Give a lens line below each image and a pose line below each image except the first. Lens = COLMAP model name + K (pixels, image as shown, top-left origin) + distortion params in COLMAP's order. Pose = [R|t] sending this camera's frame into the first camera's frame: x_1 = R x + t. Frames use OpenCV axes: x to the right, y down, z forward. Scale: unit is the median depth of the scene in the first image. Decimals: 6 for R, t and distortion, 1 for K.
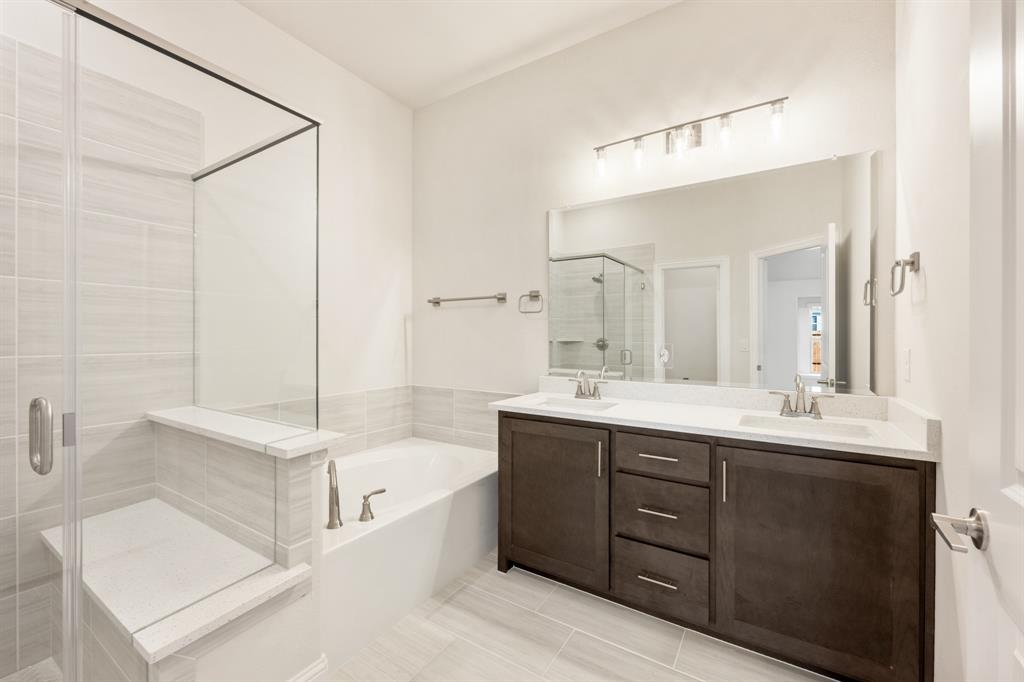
lens RADIAL K [[417.4, 0, 506.2], [0, 417.4, 343.4], [0, 0, 1]] dist [-0.000954, 0.000101]
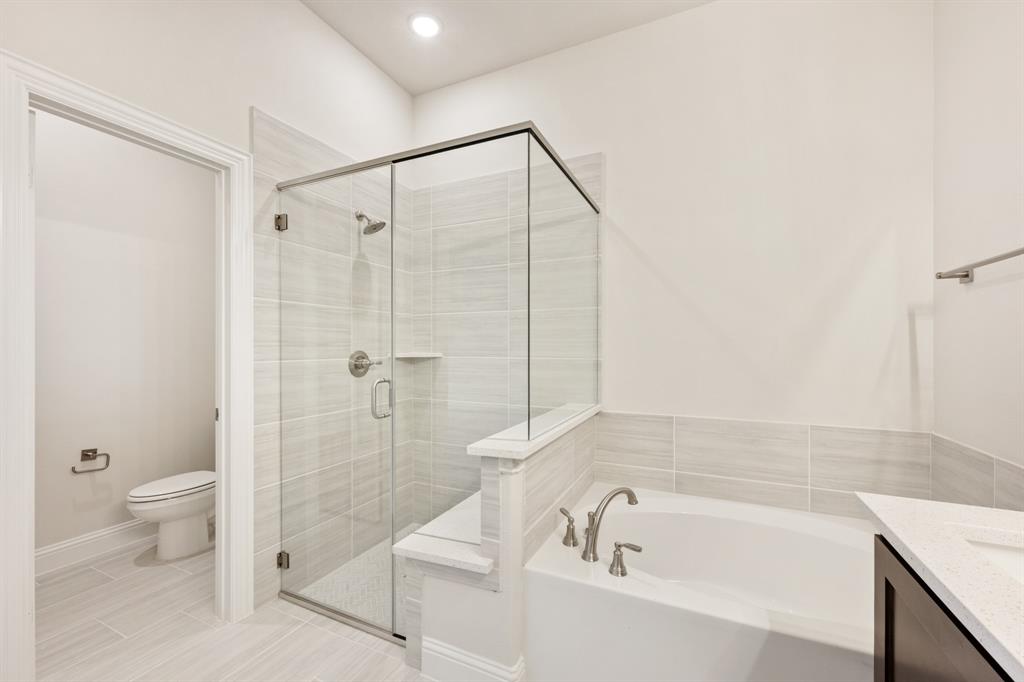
lens RADIAL K [[417.4, 0, 506.2], [0, 417.4, 343.4], [0, 0, 1]] dist [-0.000954, 0.000101]
pose [[0.125735, -0.006792, -0.992041, 0.468525], [-0.011007, 0.999905, -0.008241, -0.012514], [0.992003, 0.011956, 0.125648, 0.727656]]
